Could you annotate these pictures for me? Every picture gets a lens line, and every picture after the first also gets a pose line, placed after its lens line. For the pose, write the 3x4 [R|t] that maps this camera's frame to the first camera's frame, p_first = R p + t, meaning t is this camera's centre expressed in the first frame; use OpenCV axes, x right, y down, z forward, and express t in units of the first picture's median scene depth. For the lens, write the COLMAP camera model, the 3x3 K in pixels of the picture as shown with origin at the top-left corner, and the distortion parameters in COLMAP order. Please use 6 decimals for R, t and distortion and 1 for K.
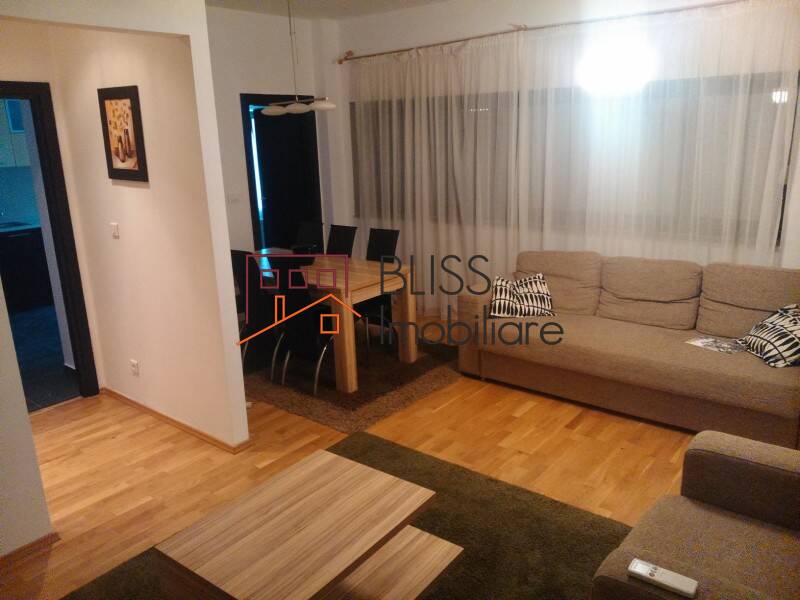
lens RADIAL K [[635.6, 0, 400.7], [0, 635.6, 300.3], [0, 0, 1]] dist [-0.004042, -0.001618]
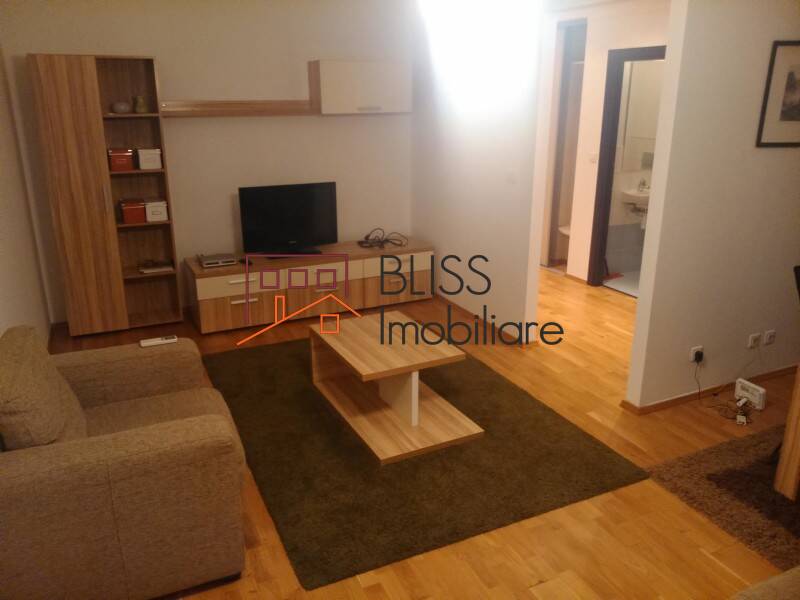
lens RADIAL K [[635.6, 0, 400.2], [0, 635.6, 299.2], [0, 0, 1]] dist [-0.004042, -0.001618]
pose [[-0.454848, 0.300065, -0.838496, 0.778707], [-0.212131, 0.877923, 0.429246, -0.302439], [0.864936, 0.373112, -0.335668, 1.047426]]
